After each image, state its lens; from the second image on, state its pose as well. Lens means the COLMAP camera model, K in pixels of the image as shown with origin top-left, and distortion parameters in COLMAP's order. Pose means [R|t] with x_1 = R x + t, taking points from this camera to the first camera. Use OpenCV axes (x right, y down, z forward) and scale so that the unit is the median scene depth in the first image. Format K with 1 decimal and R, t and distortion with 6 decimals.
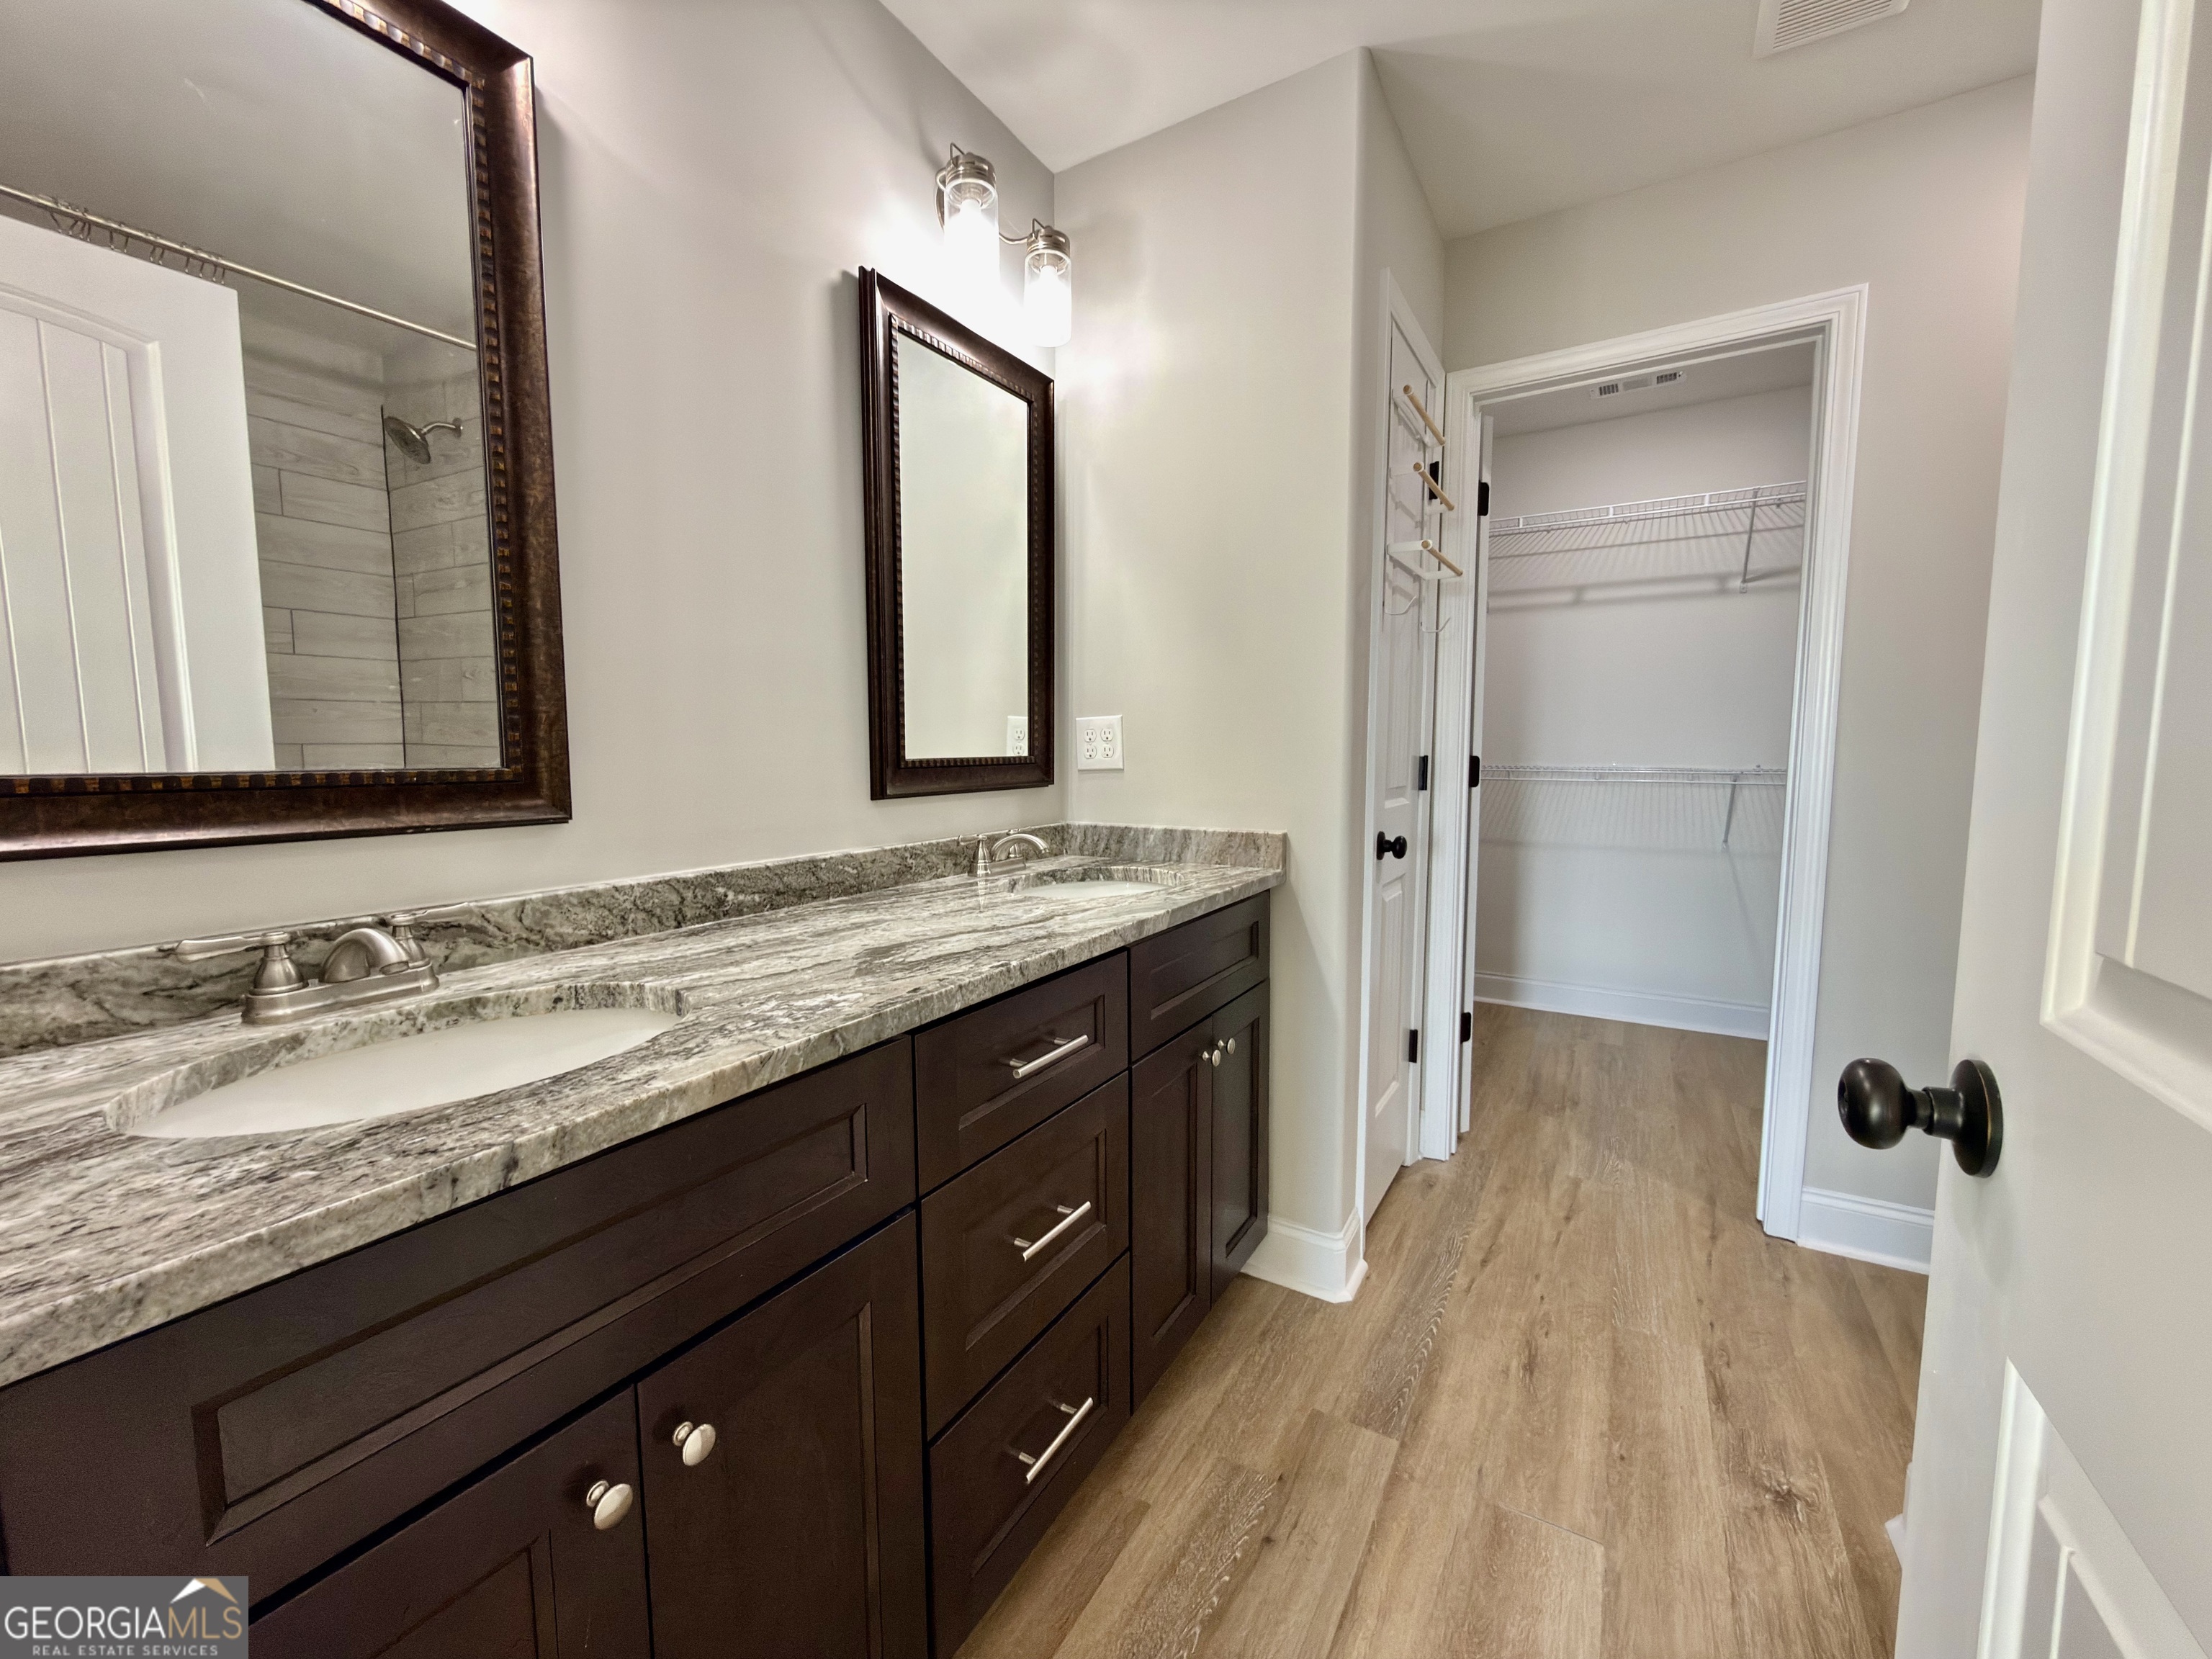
lens RADIAL K [[872.2, 0, 1100.3], [0, 872.2, 826.4], [0, 0, 1]] dist [-0.008161, 0.001429]
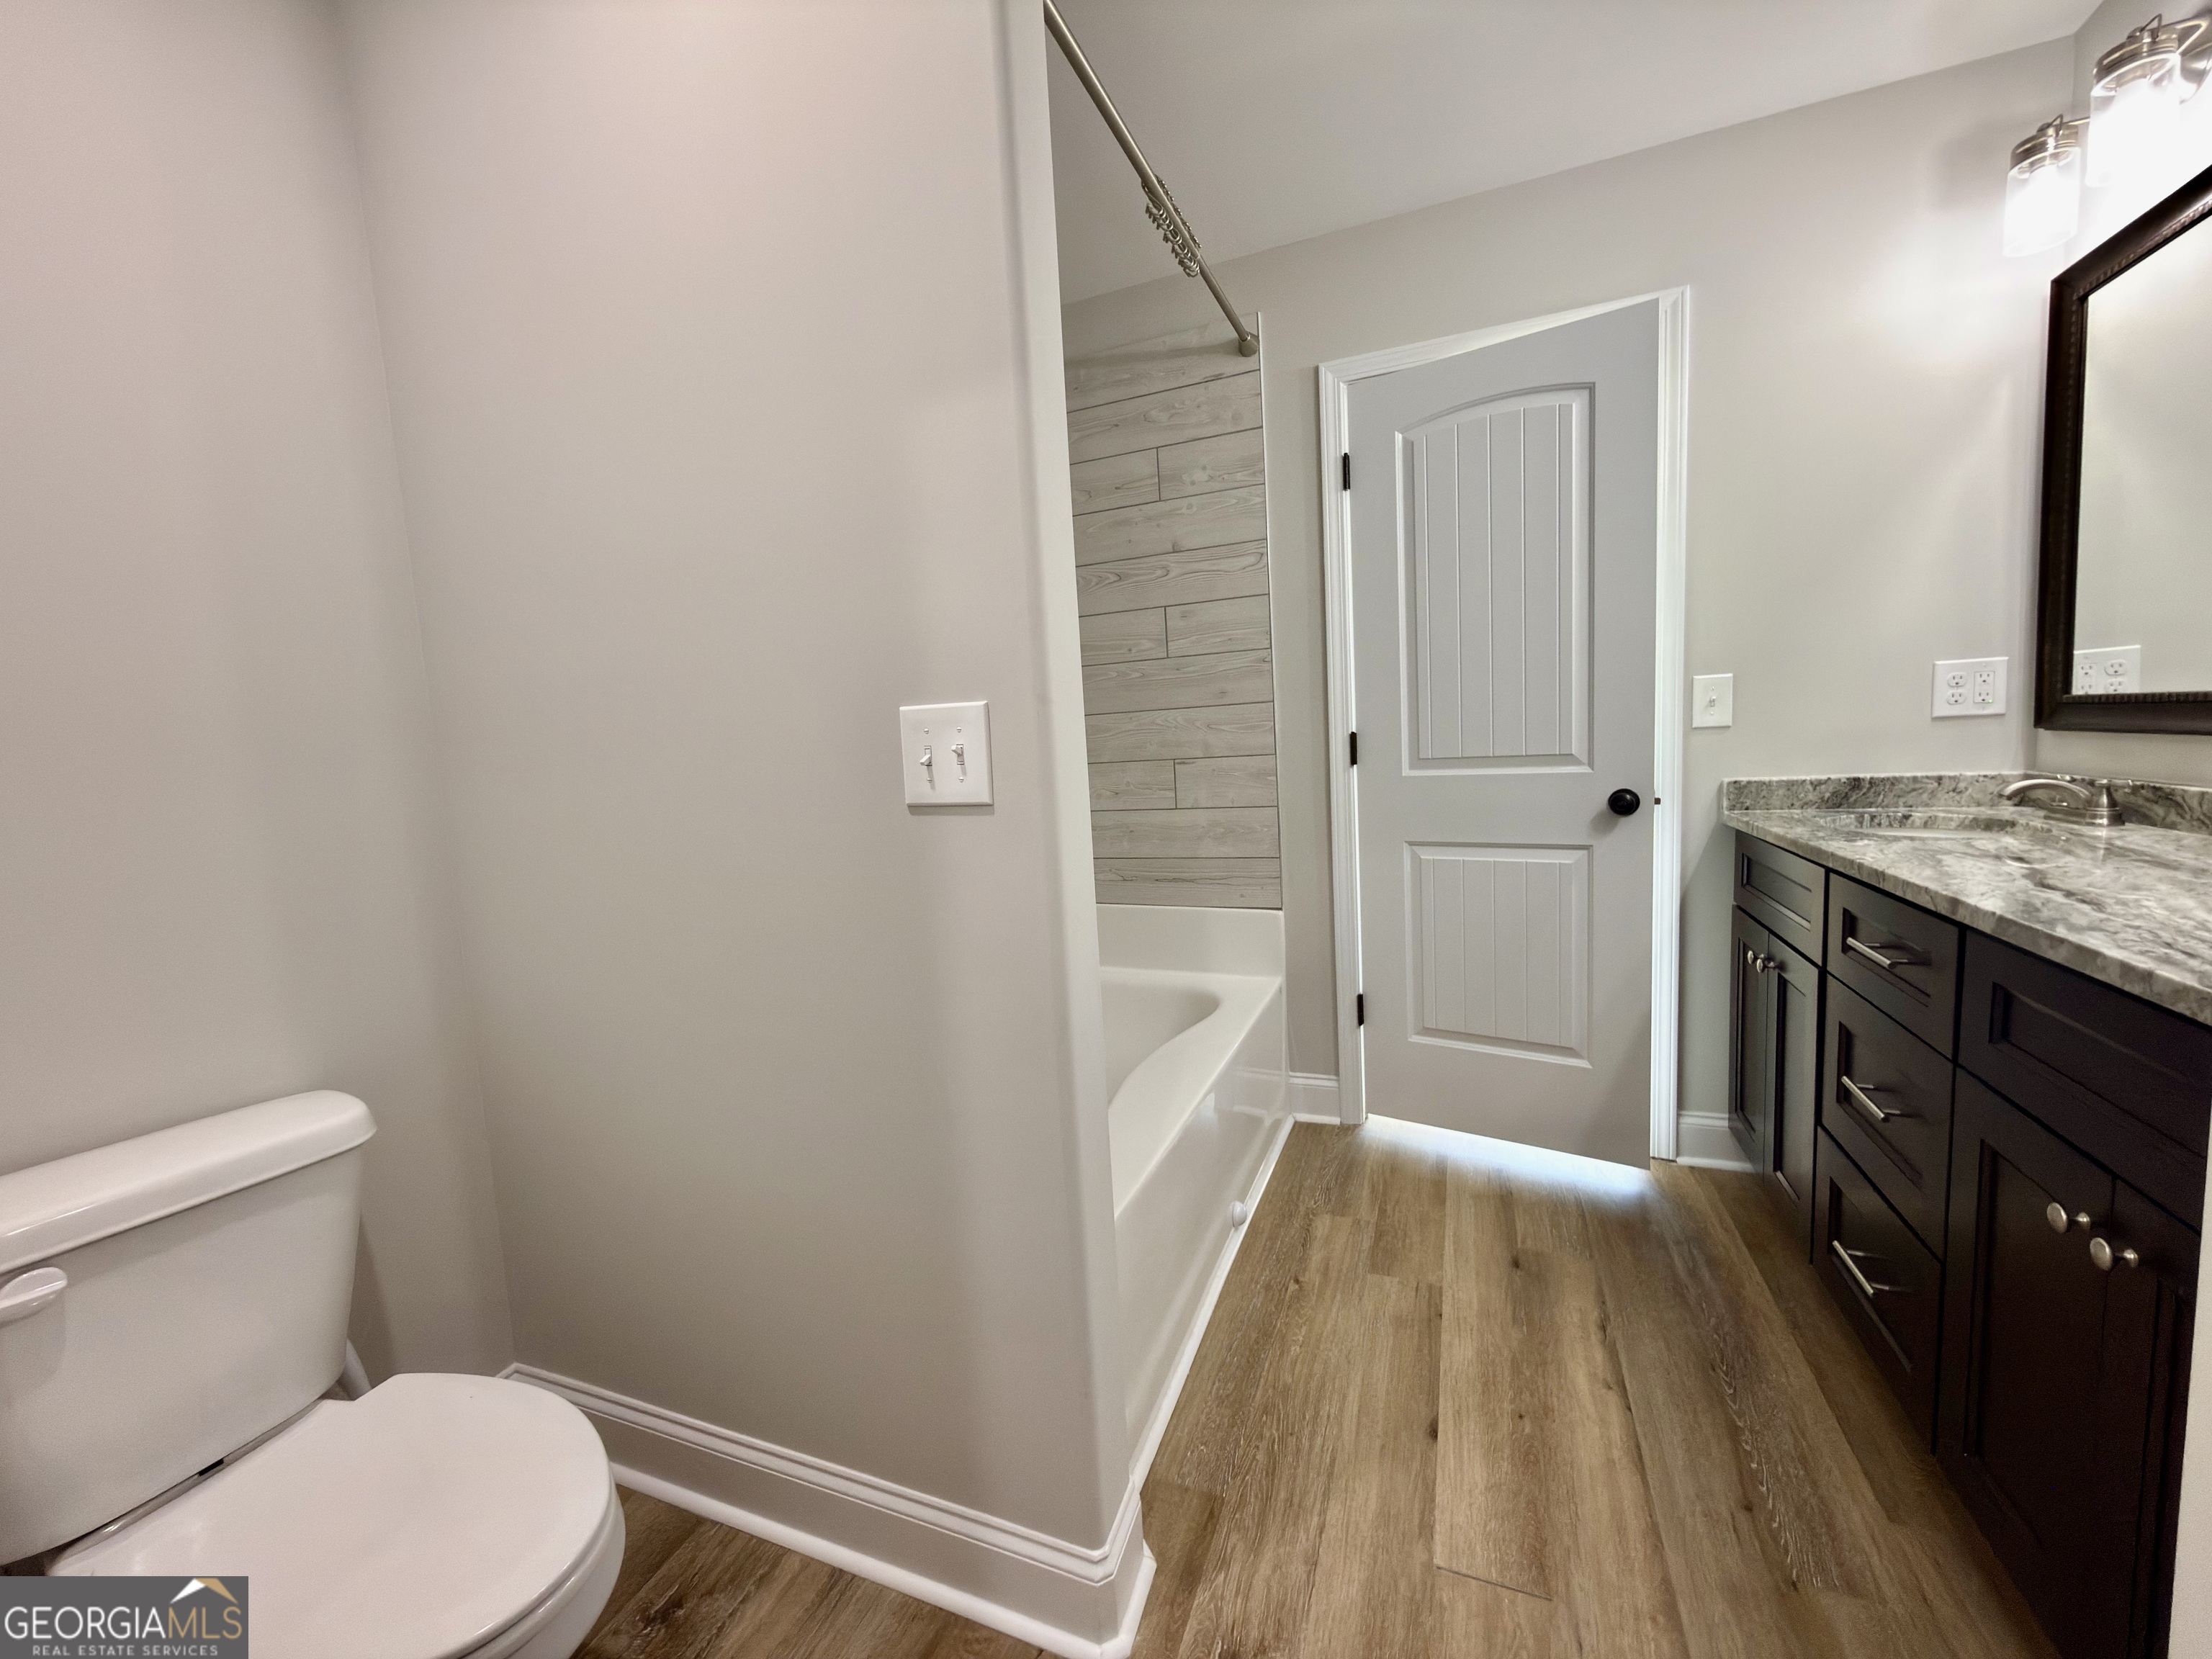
lens RADIAL K [[872.2, 0, 1115.9], [0, 872.2, 828.7], [0, 0, 1]] dist [-0.008161, 0.001429]
pose [[-0.983583, 0.080283, -0.161617, 0.977413], [0.049028, 0.980786, 0.188826, -0.154512], [0.173671, 0.177803, -0.968620, 1.656306]]
